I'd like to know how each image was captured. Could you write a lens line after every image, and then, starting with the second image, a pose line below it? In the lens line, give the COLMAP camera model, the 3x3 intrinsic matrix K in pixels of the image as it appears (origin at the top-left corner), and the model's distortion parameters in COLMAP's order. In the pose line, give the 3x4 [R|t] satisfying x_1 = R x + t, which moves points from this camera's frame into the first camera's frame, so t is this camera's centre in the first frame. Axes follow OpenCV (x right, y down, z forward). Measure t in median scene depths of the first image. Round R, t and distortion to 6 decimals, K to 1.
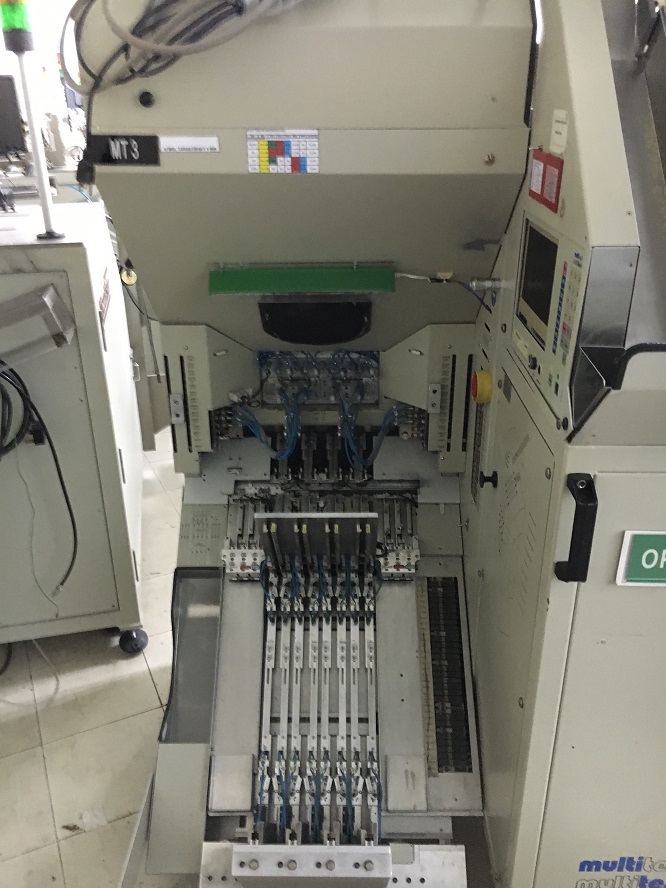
lens RADIAL K [[763.7, 0, 329.1], [0, 763.7, 451.4], [0, 0, 1]] dist [0.066816, -0.094744]
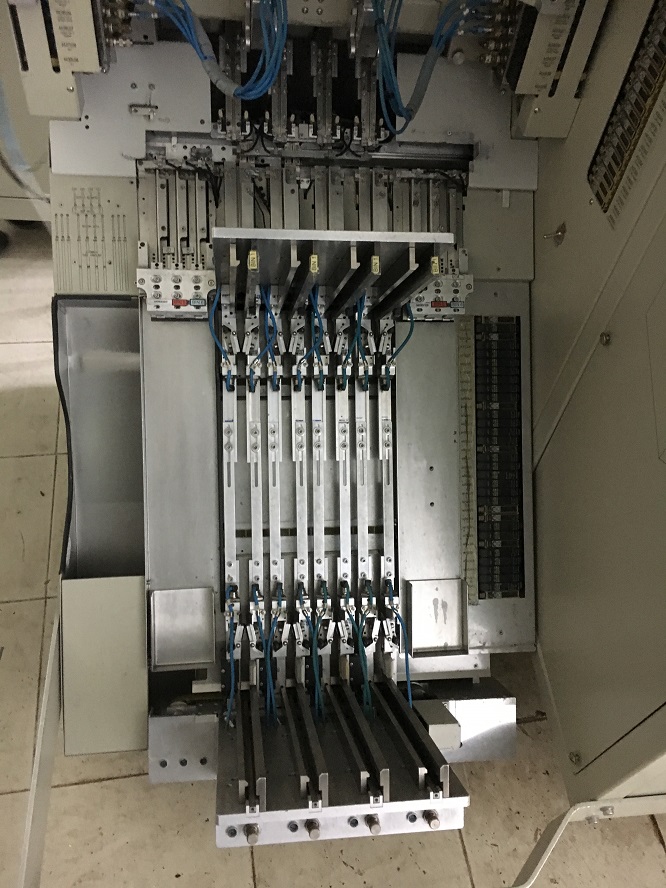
lens RADIAL K [[763.7, 0, 332.9], [0, 763.7, 449.5], [0, 0, 1]] dist [0.066816, -0.094744]
pose [[0.987309, -0.024477, 0.156912, -0.091339], [-0.051397, 0.885625, 0.461548, -0.023723], [-0.150263, -0.463755, 0.873128, 0.430589]]
